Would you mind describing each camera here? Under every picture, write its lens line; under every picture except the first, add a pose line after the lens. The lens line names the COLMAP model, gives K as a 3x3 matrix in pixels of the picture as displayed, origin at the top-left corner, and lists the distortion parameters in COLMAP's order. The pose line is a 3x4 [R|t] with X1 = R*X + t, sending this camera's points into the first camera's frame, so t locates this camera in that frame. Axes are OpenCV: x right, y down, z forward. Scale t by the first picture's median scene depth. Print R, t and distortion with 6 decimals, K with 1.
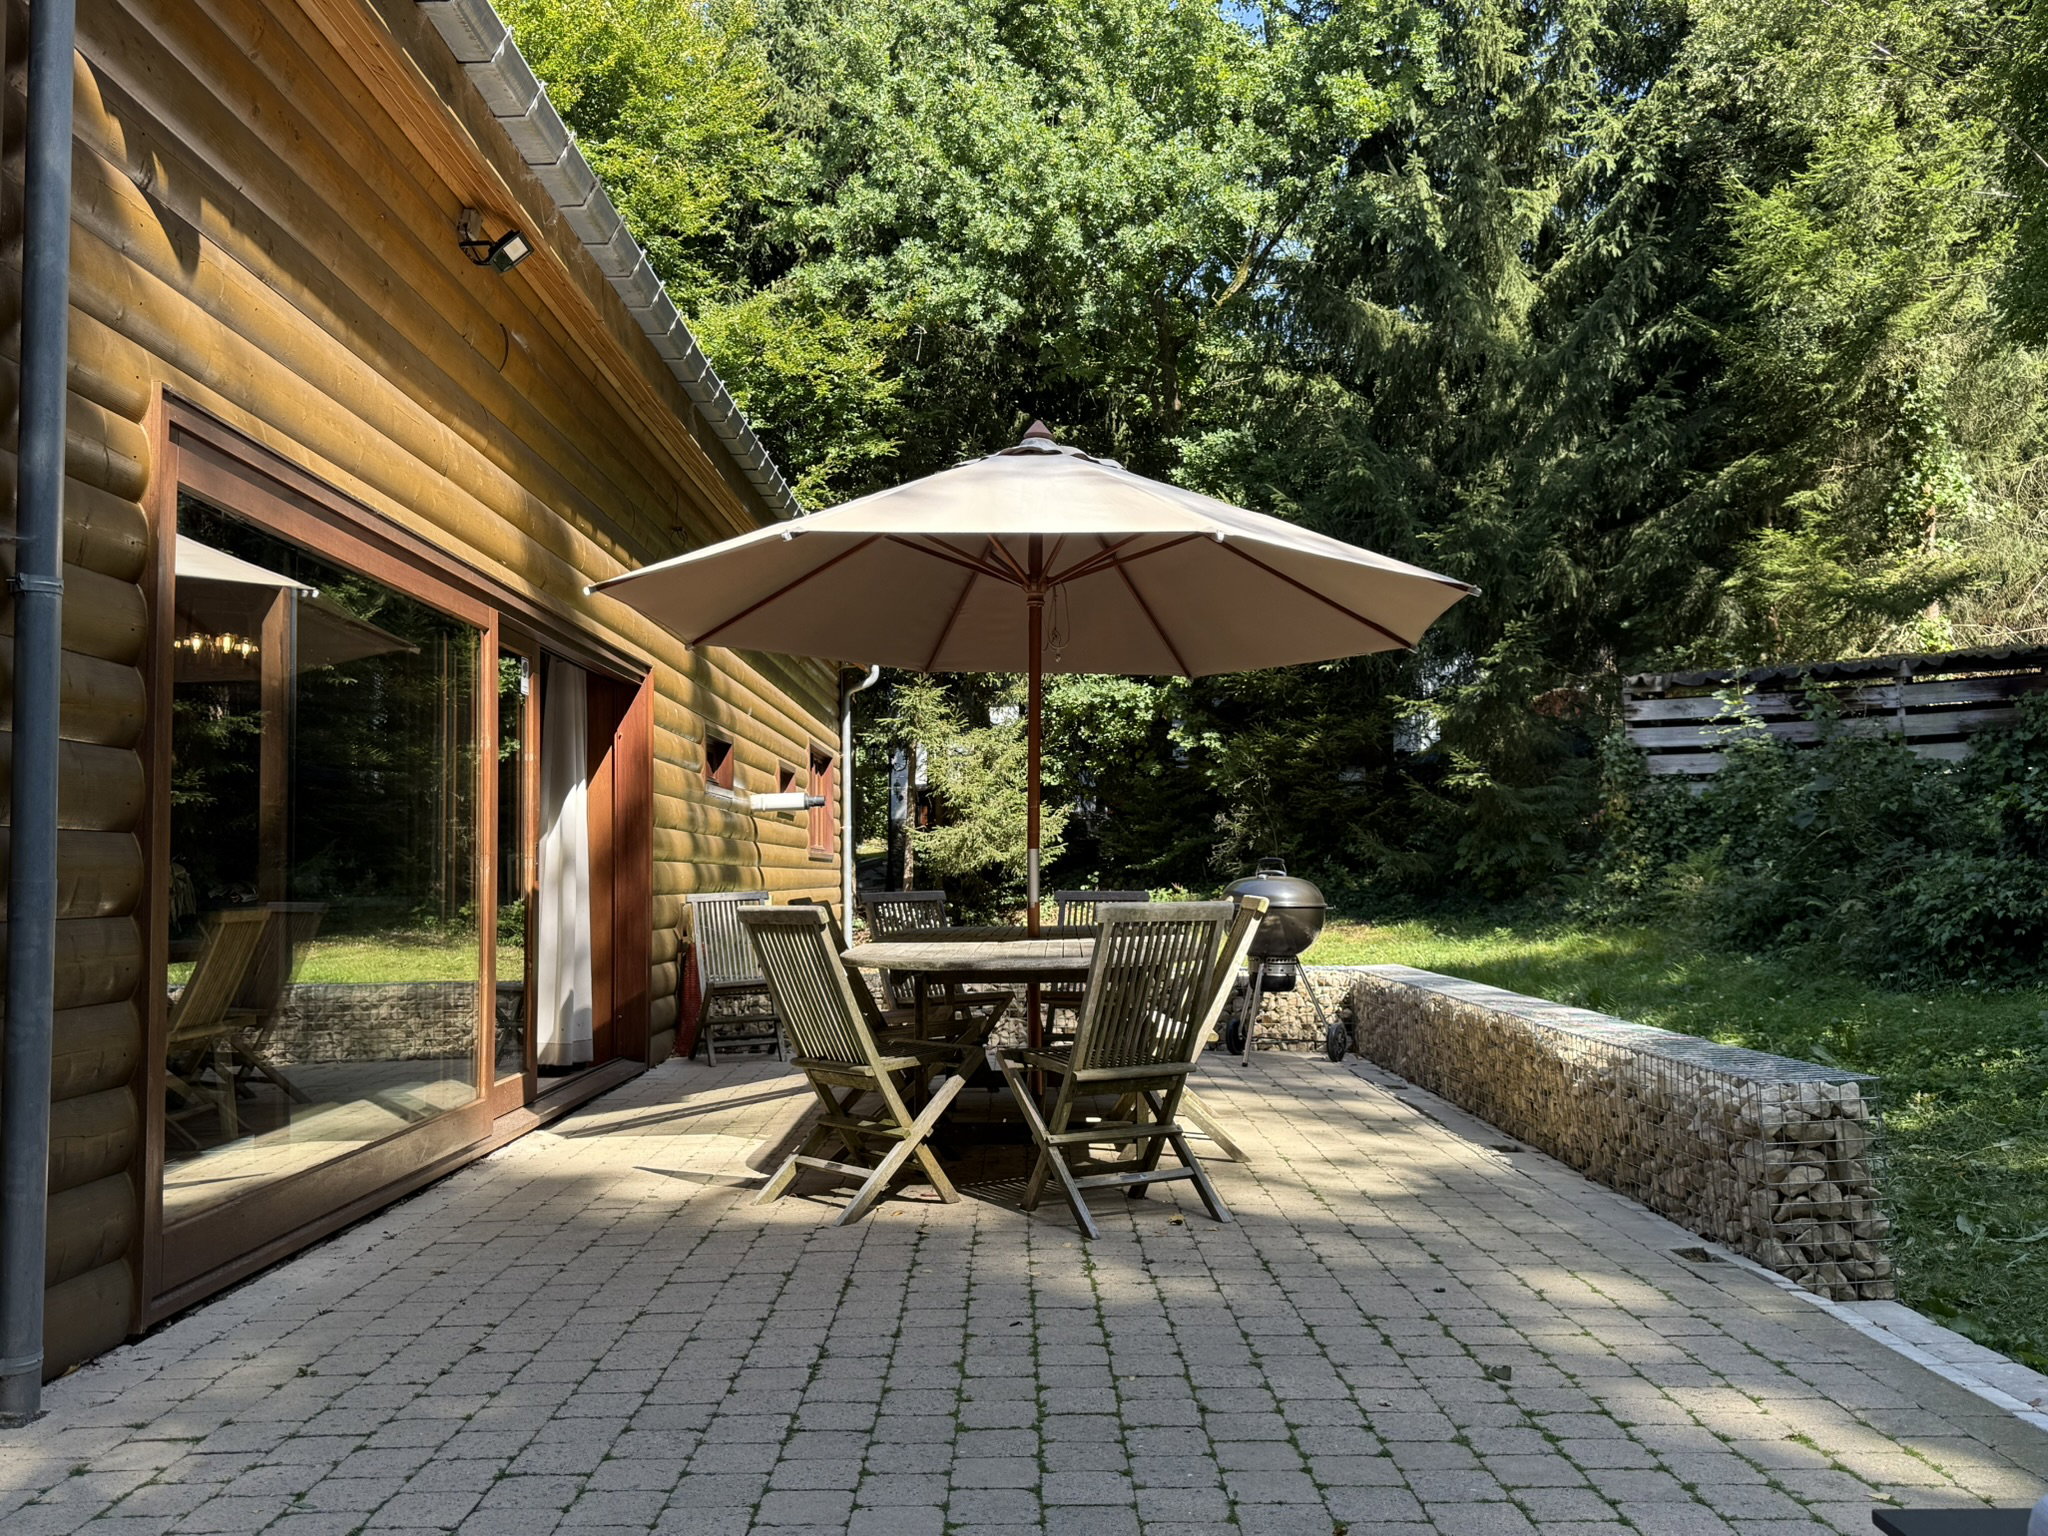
lens RADIAL K [[1677.6, 0, 1022.7], [0, 1677.6, 768.7], [0, 0, 1]] dist [0.008371, 0.002564]
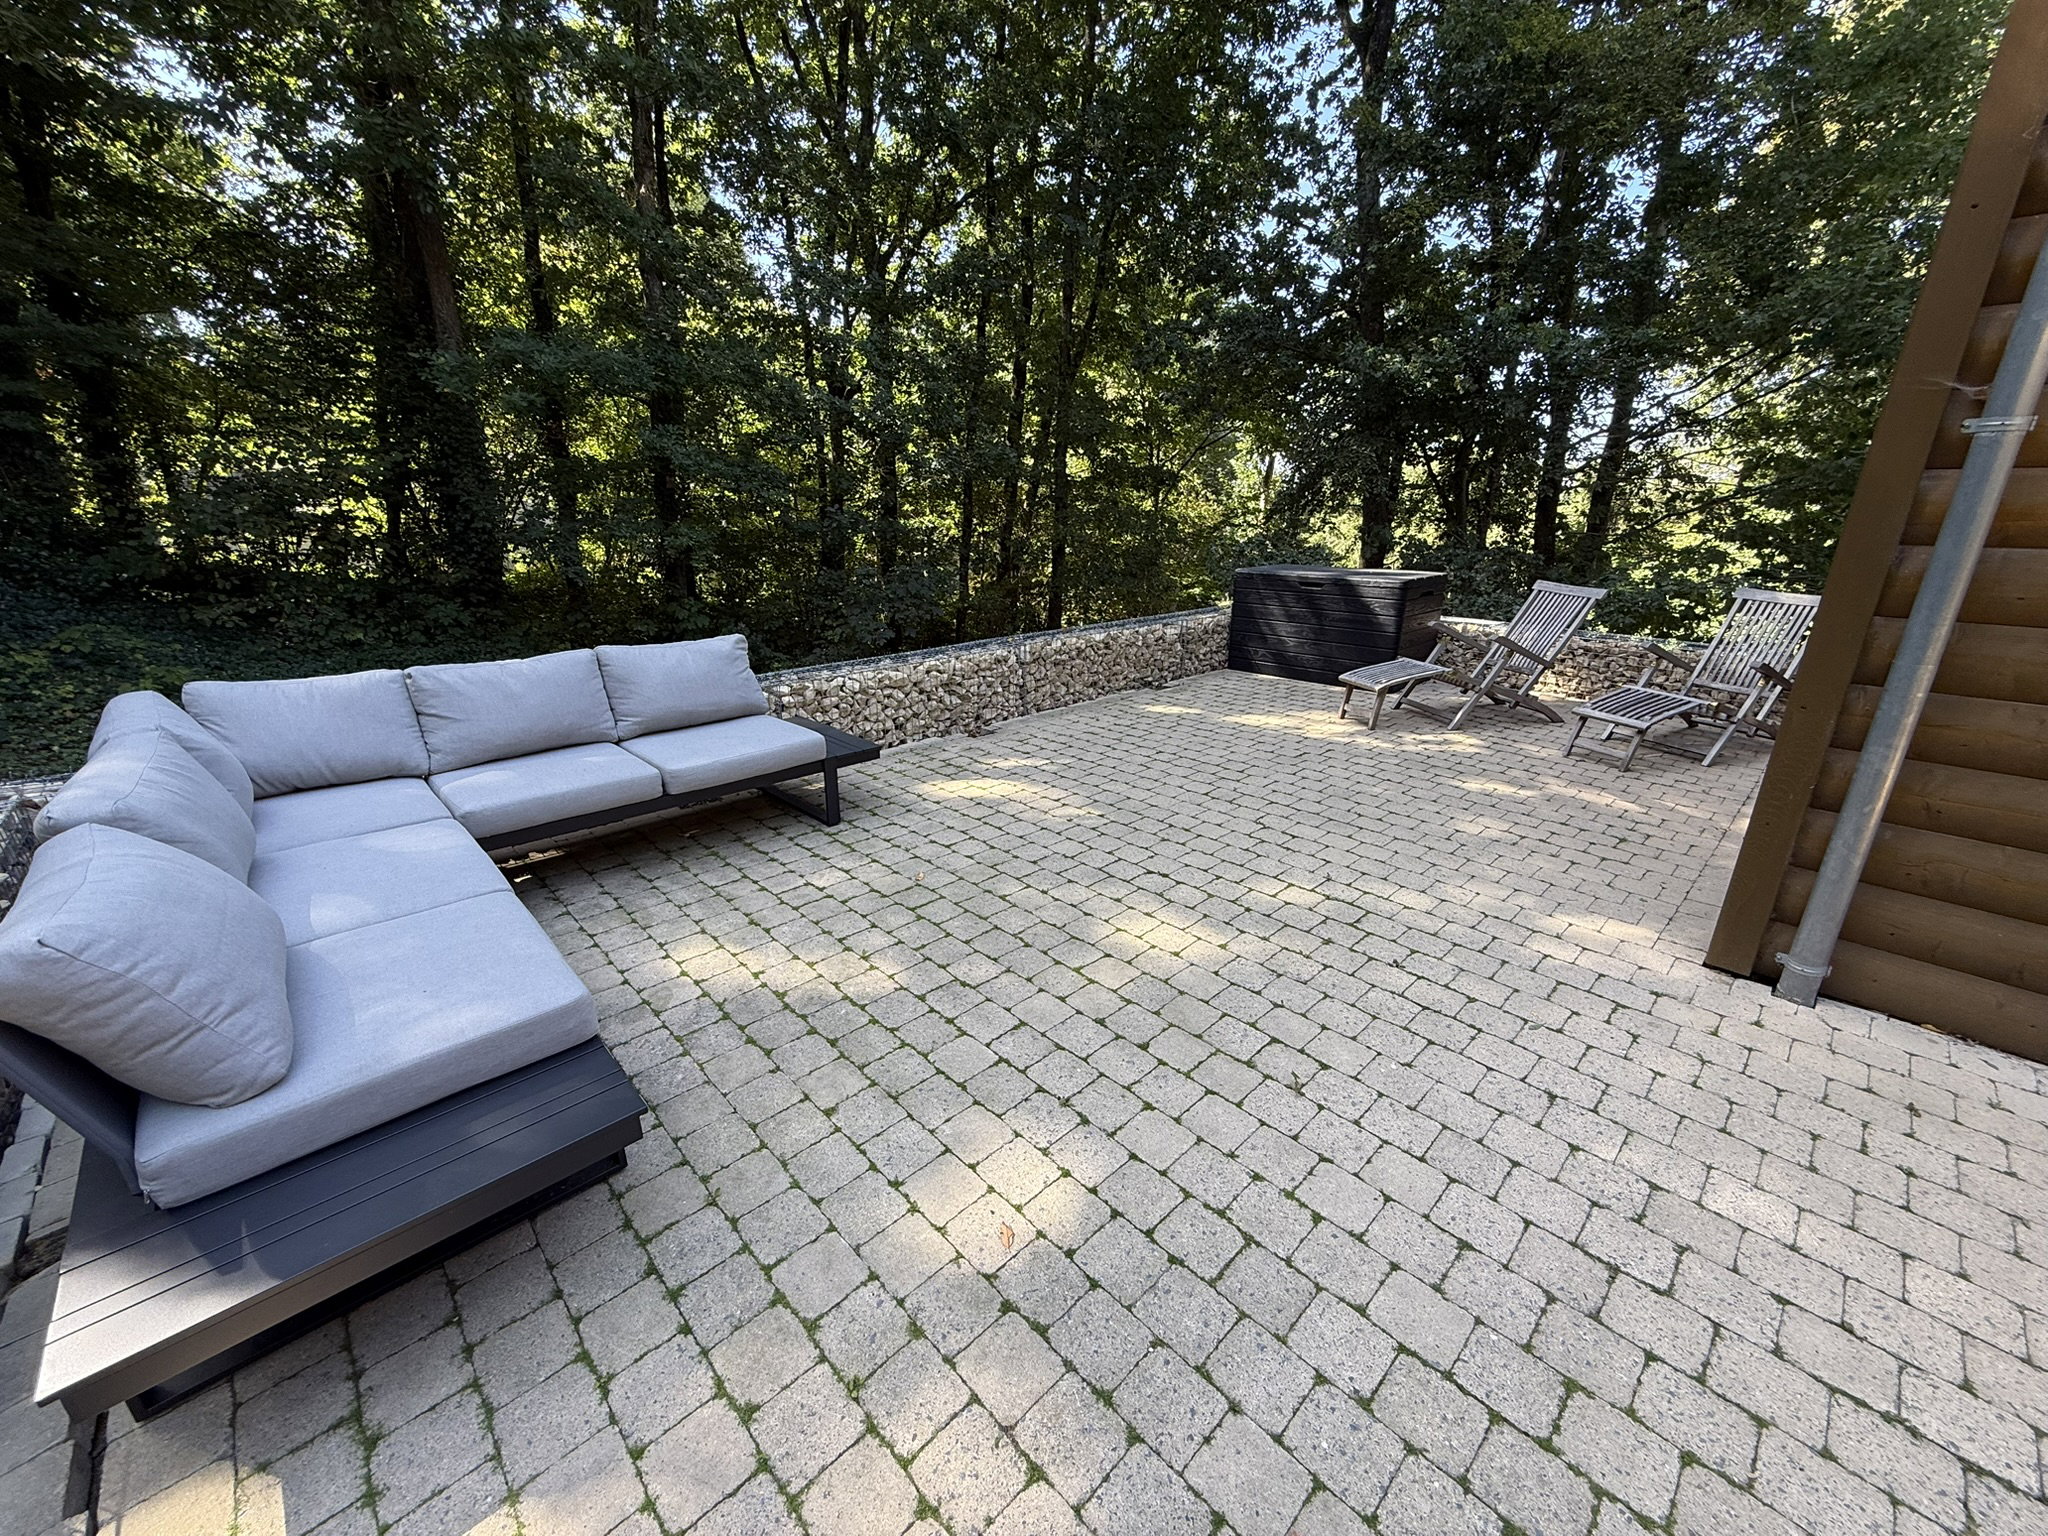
lens RADIAL K [[814.1, 0, 1022.5], [0, 814.1, 772.1], [0, 0, 1]] dist [-0.001485, 0.000505]
pose [[-0.729833, 0.225887, -0.645228, 0.415007], [0.042944, 0.957117, 0.286500, -0.075277], [0.682275, 0.181389, -0.708236, 1.094564]]
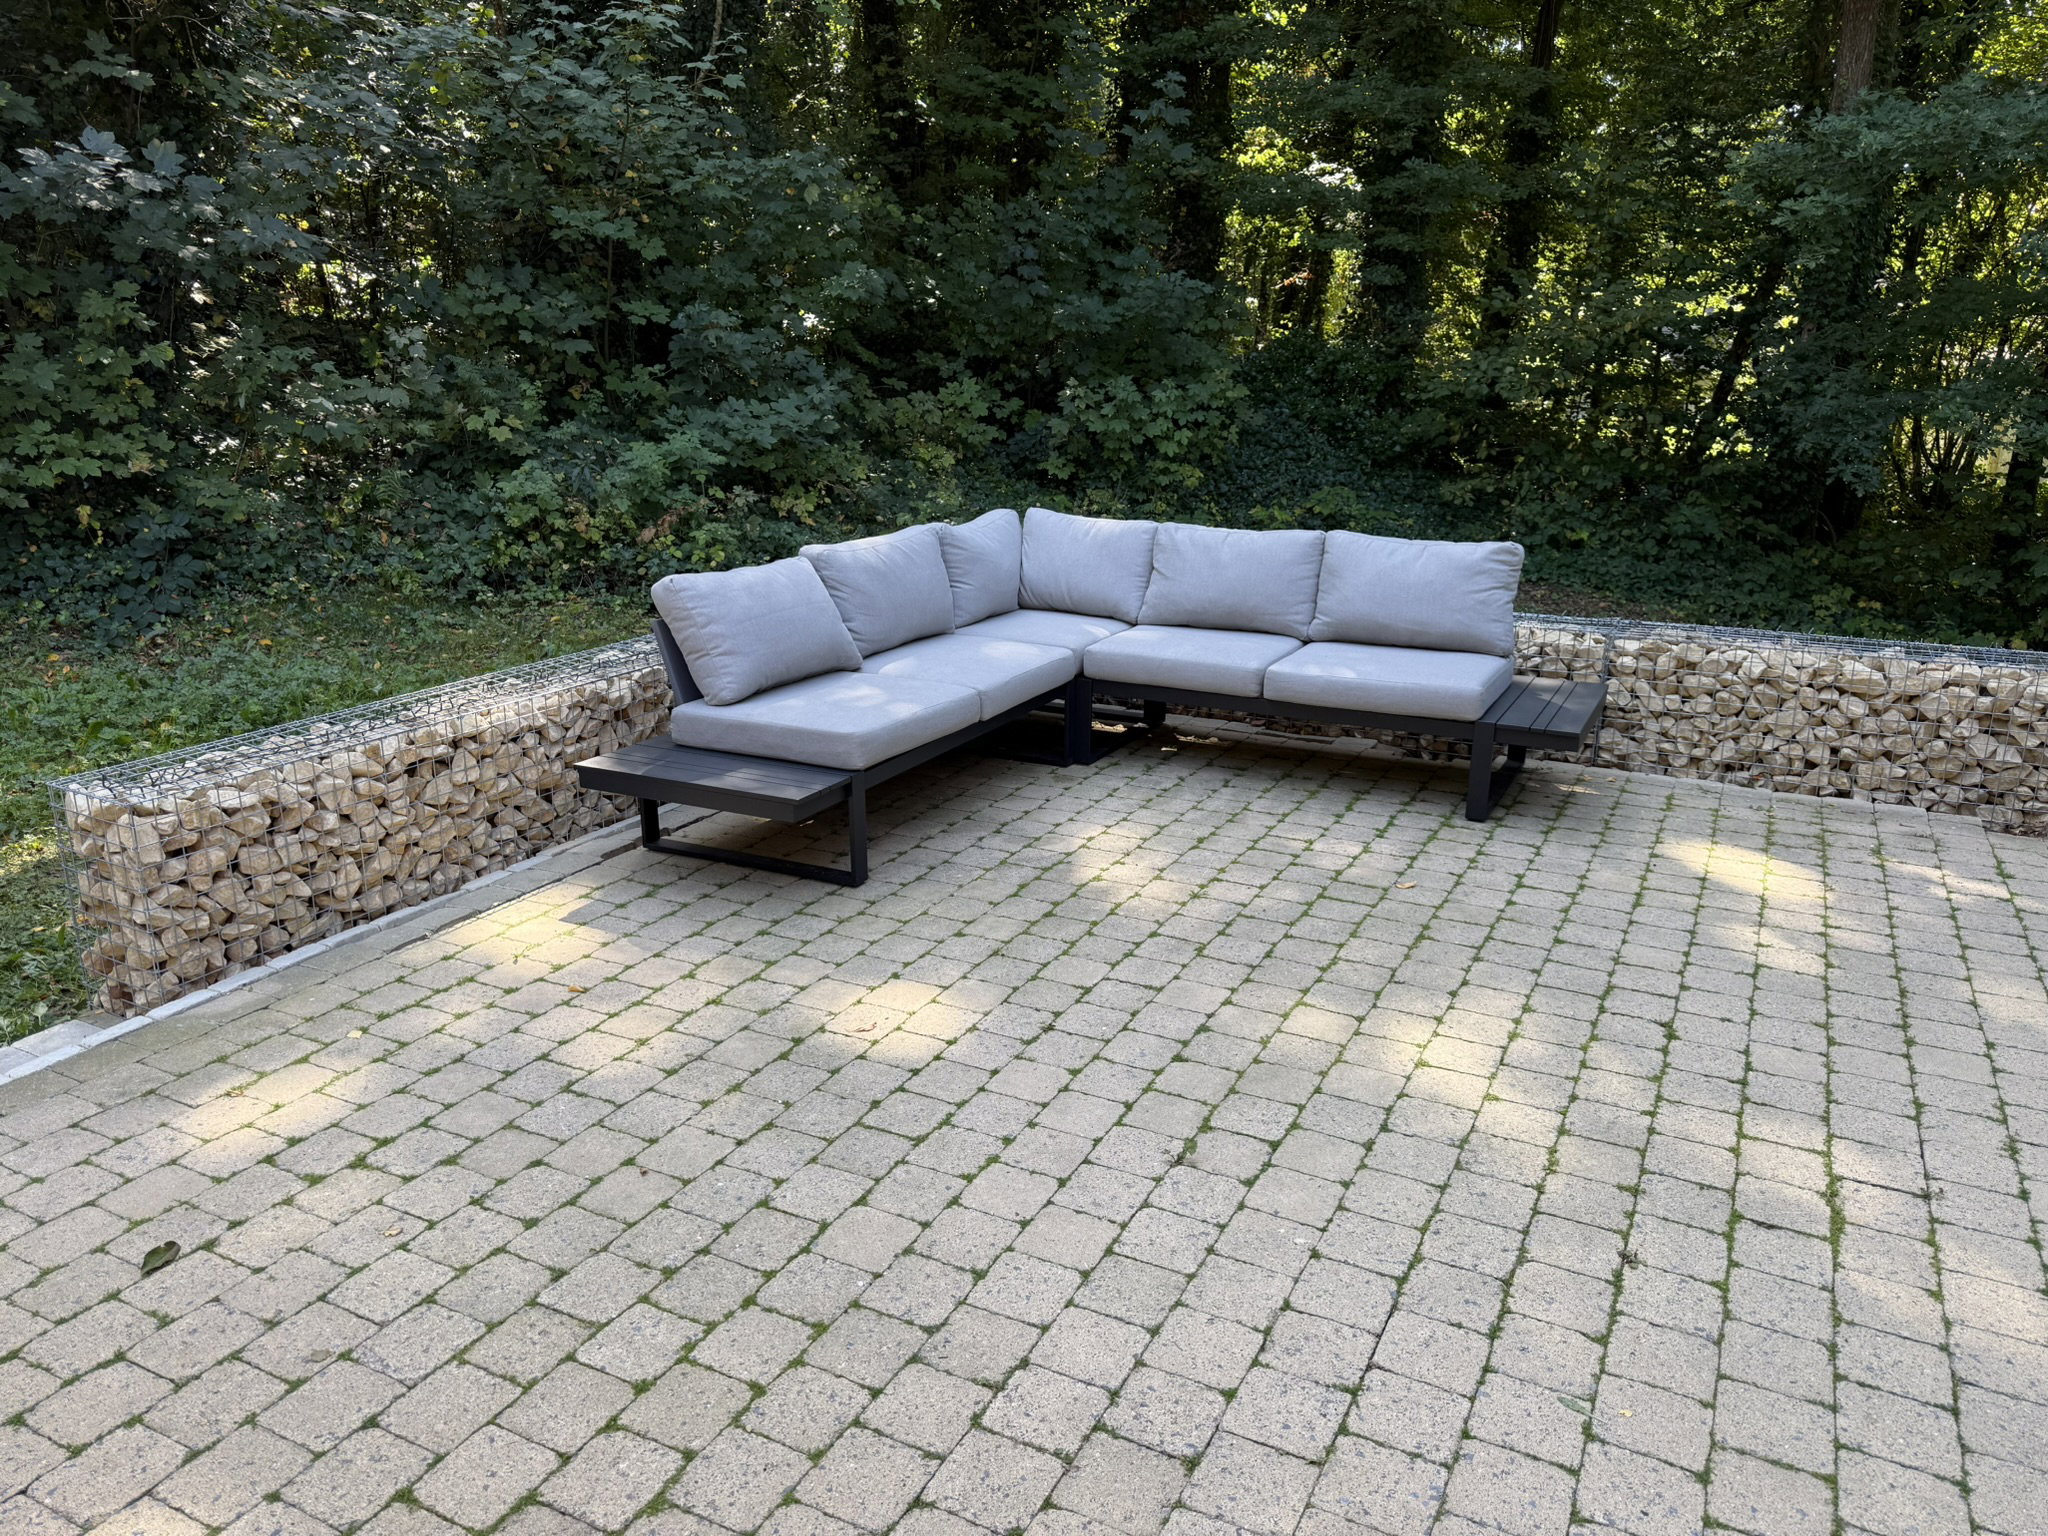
lens RADIAL K [[1449.9, 0, 1027.4], [0, 1449.9, 764.4], [0, 0, 1]] dist [0.059774, -0.007102]
pose [[-0.882093, -0.119310, 0.455716, -0.447127], [-0.018446, 0.975401, 0.219665, -0.046804], [-0.470715, 0.185359, -0.862595, 1.597358]]
